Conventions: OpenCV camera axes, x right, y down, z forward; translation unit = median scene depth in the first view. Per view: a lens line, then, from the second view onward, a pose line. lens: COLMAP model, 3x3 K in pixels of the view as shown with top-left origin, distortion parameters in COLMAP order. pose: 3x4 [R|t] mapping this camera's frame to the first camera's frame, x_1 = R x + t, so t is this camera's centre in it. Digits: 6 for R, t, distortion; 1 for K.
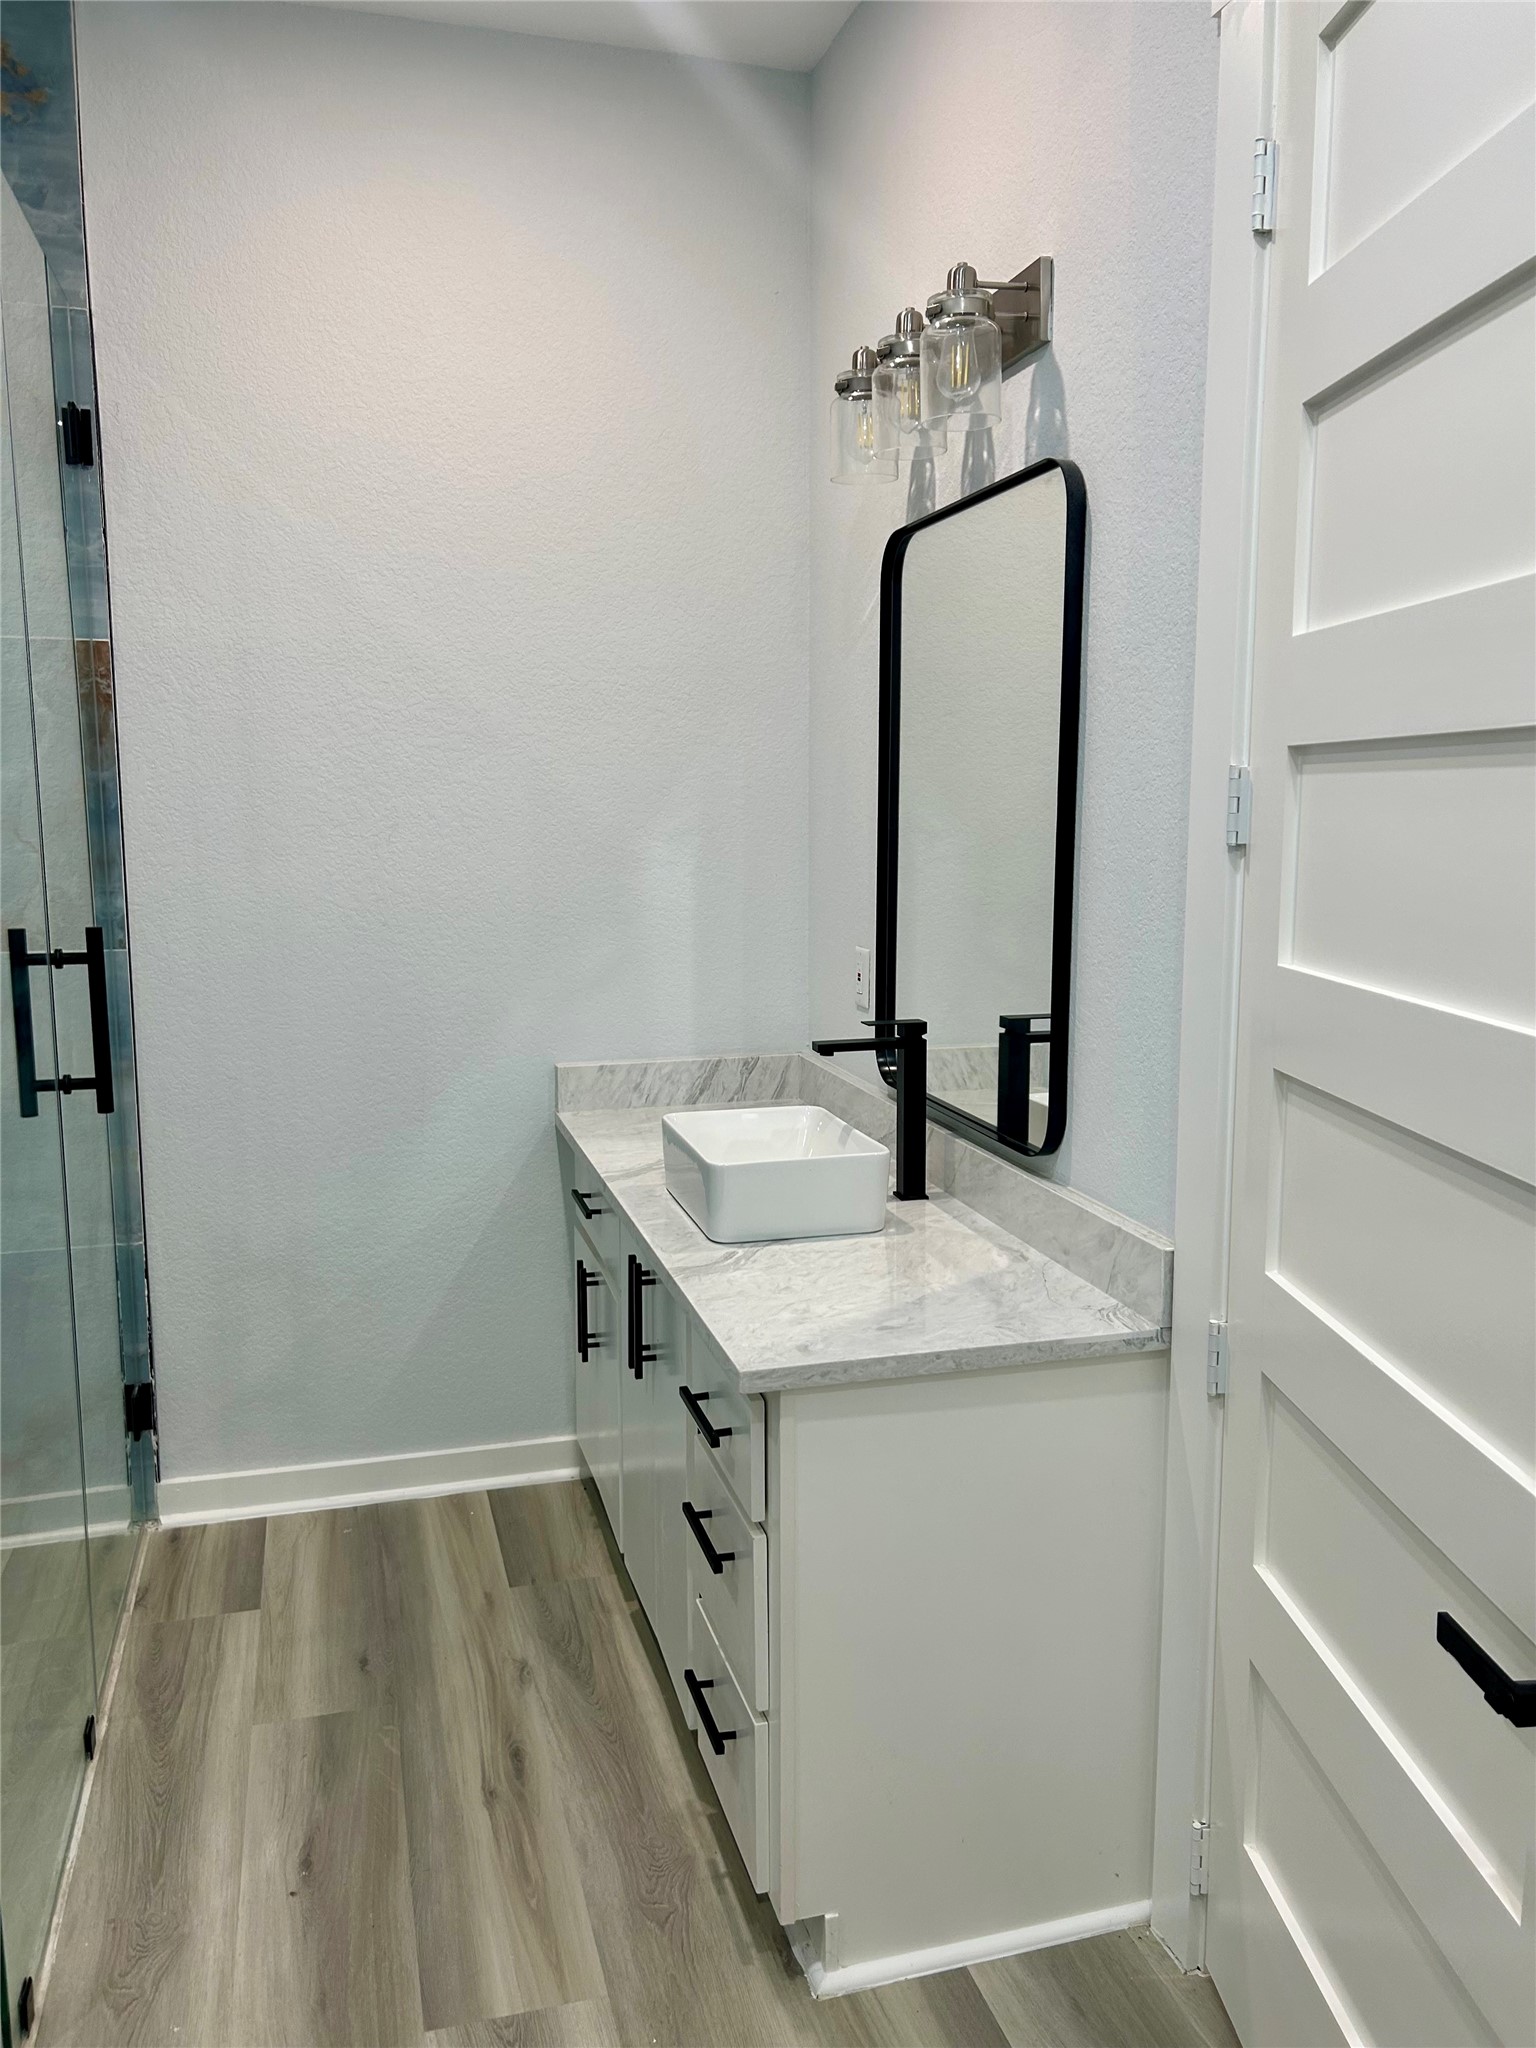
lens RADIAL K [[1528.2, 0, 762.2], [0, 1528.2, 1035.7], [0, 0, 1]] dist [0.044508, -0.040119]
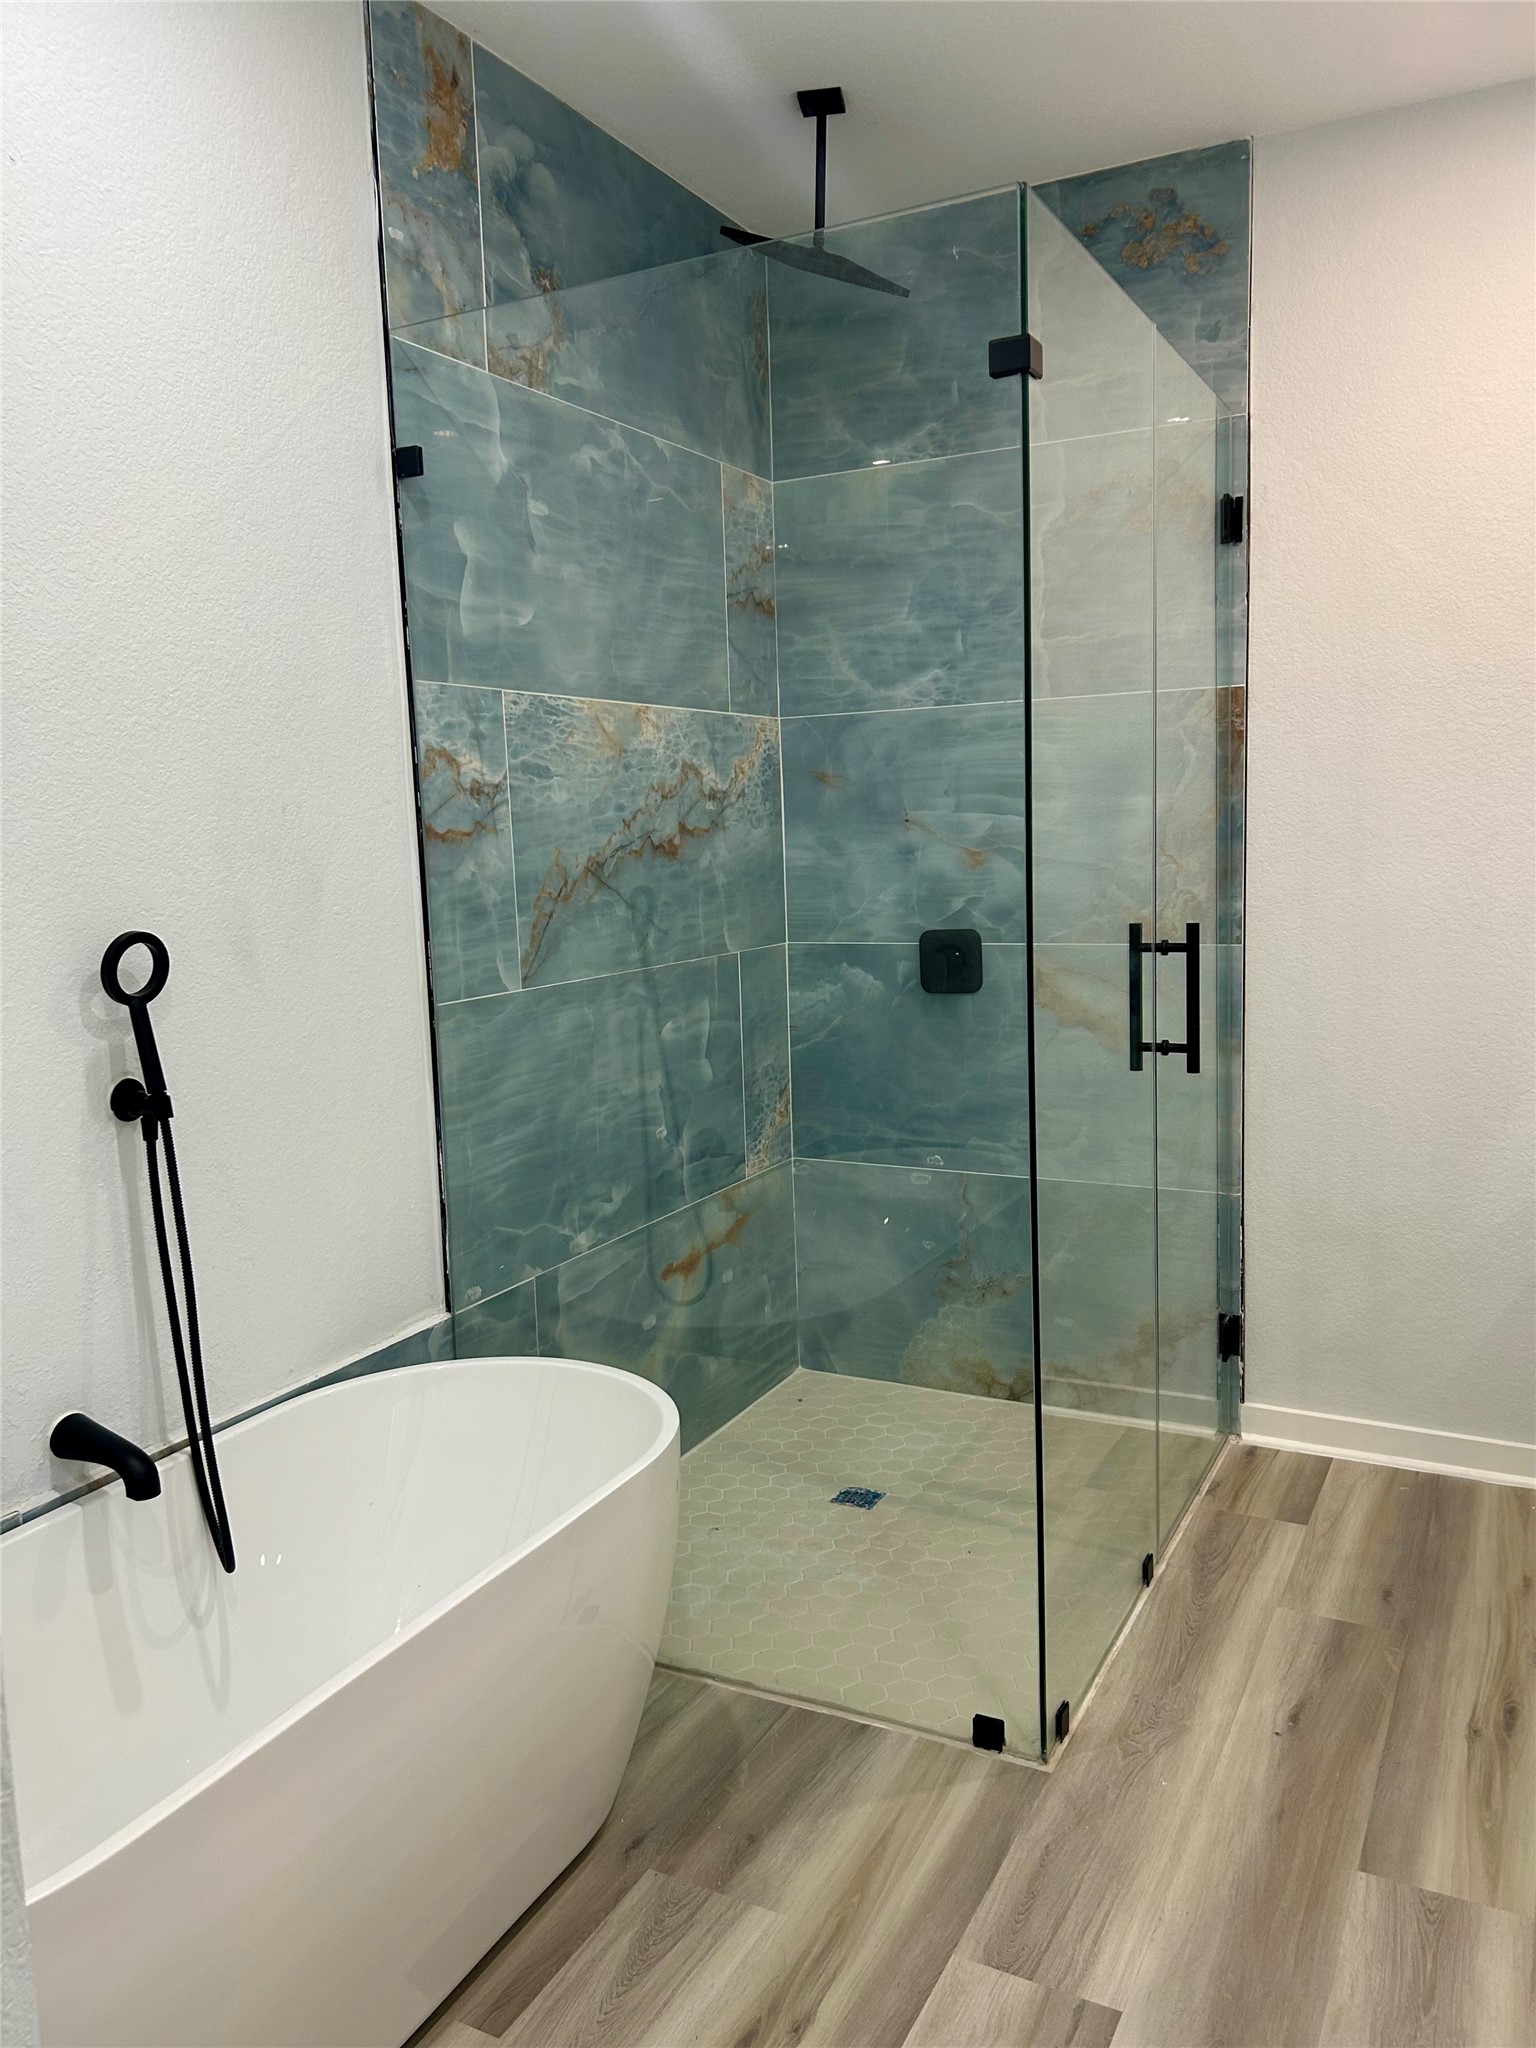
lens RADIAL K [[1528.2, 0, 762.2], [0, 1528.2, 1035.7], [0, 0, 1]] dist [0.044508, -0.040119]
pose [[0.721721, 0.060915, -0.689499, 0.151905], [-0.067226, 0.997580, 0.017766, 0.019158], [0.688912, 0.033530, 0.724069, -0.116882]]
